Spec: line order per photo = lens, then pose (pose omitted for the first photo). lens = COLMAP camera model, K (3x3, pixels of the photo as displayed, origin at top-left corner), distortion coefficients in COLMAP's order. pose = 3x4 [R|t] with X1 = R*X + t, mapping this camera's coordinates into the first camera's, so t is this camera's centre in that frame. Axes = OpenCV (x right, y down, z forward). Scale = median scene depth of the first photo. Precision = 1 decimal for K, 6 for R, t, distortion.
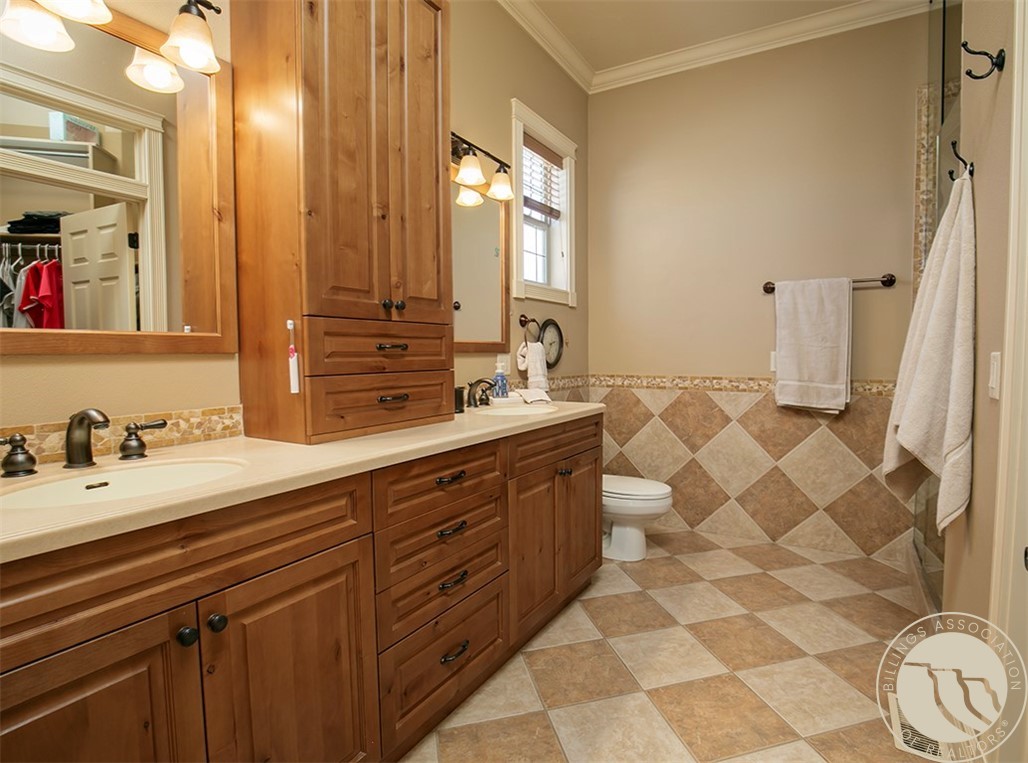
lens RADIAL K [[536.4, 0, 514.0], [0, 536.4, 381.5], [0, 0, 1]] dist [-0.031082, -0.000917]
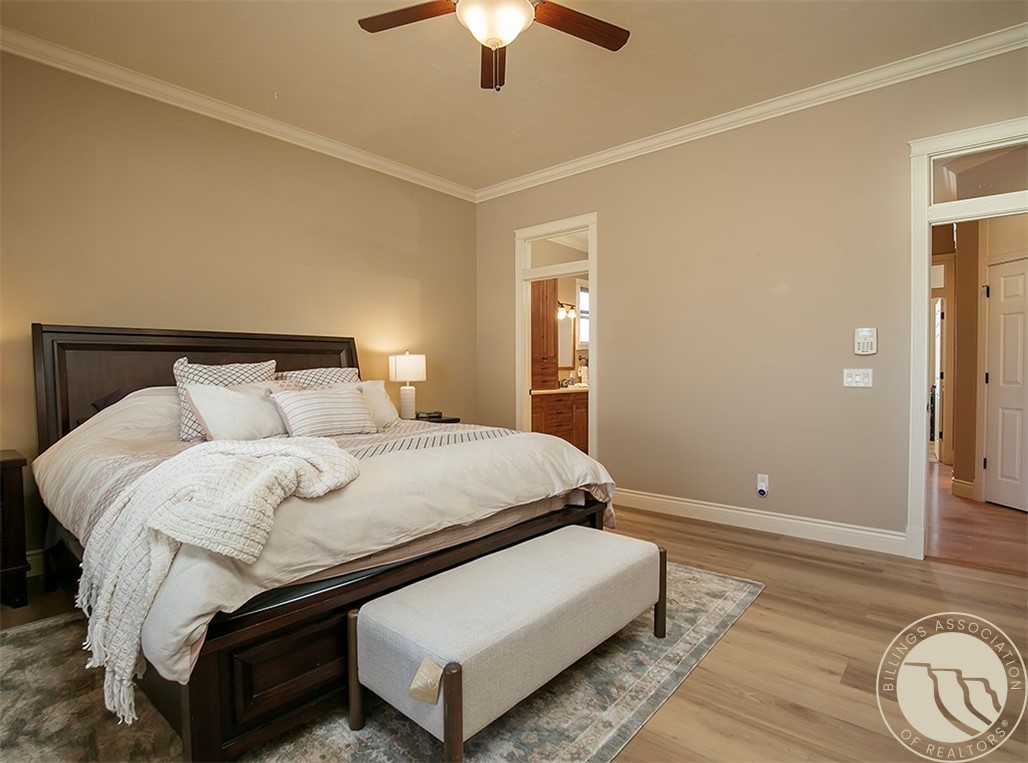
lens RADIAL K [[536.4, 0, 514.0], [0, 536.4, 381.5], [0, 0, 1]] dist [-0.031082, -0.000917]
pose [[0.991311, 0.001708, -0.131530, 0.046939], [-0.006660, 0.999285, -0.037216, 0.115874], [0.131372, 0.037769, 0.990613, -1.884490]]
